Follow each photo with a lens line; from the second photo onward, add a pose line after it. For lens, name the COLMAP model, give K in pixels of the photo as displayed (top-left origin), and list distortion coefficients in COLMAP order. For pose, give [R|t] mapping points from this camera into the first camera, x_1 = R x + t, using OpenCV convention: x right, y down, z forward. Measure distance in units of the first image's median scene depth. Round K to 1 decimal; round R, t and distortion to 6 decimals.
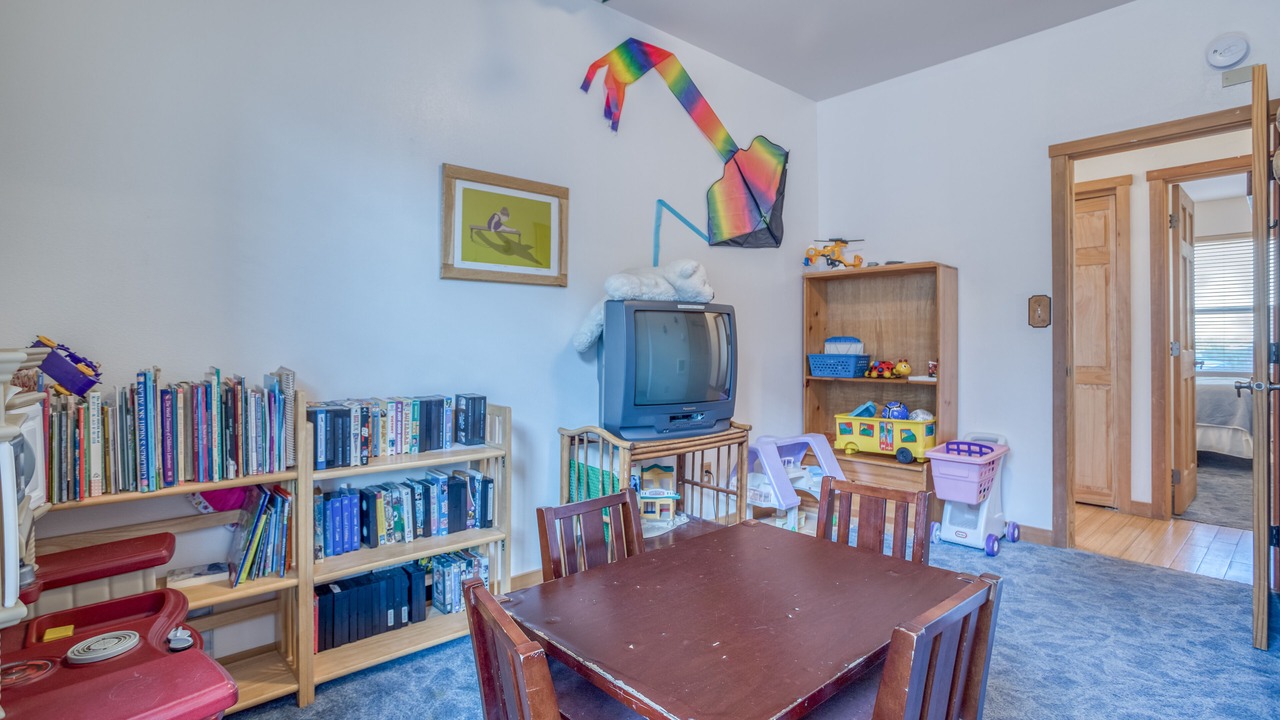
lens RADIAL K [[635.2, 0, 641.1], [0, 635.2, 340.9], [0, 0, 1]] dist [-0.073730, 0.050671]
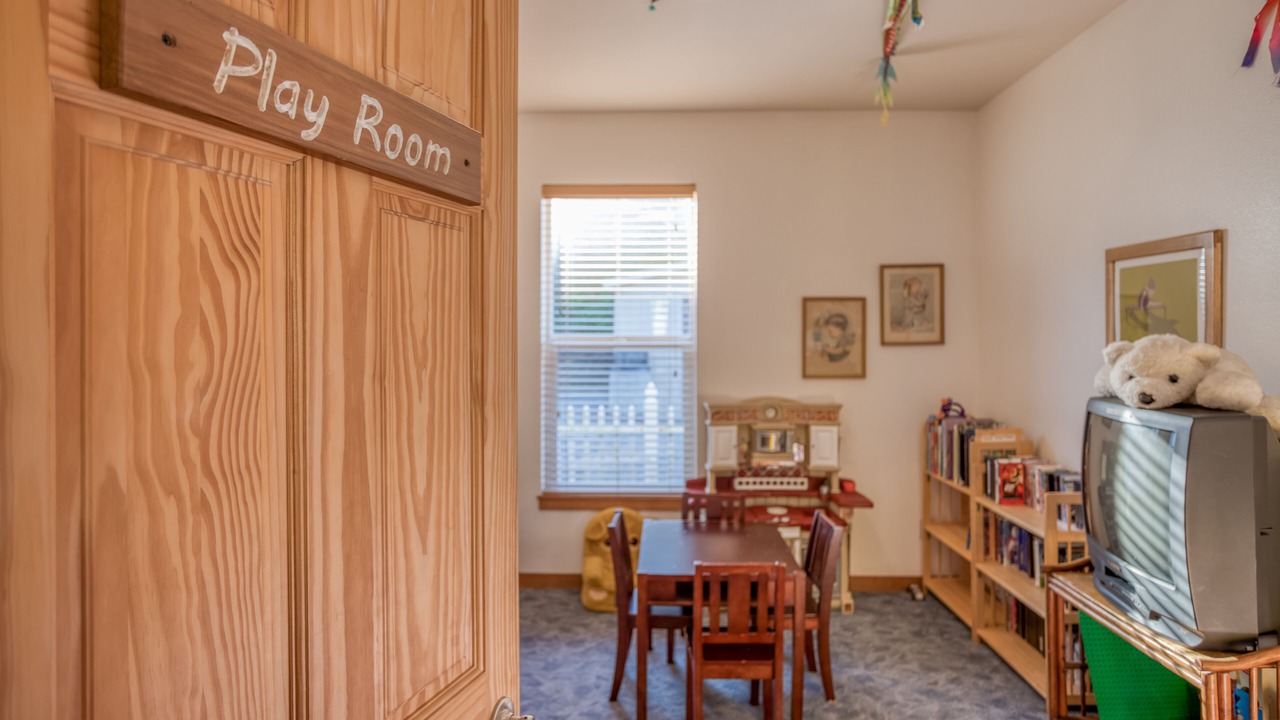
lens RADIAL K [[785.7, 0, 635.2], [0, 785.7, 334.5], [0, 0, 1]] dist [-0.049858, 0.041529]
pose [[-0.695623, 0.009090, -0.718349, 1.054582], [0.006260, 0.999959, 0.006592, -0.151908], [0.718380, 0.000089, -0.695651, 1.260454]]
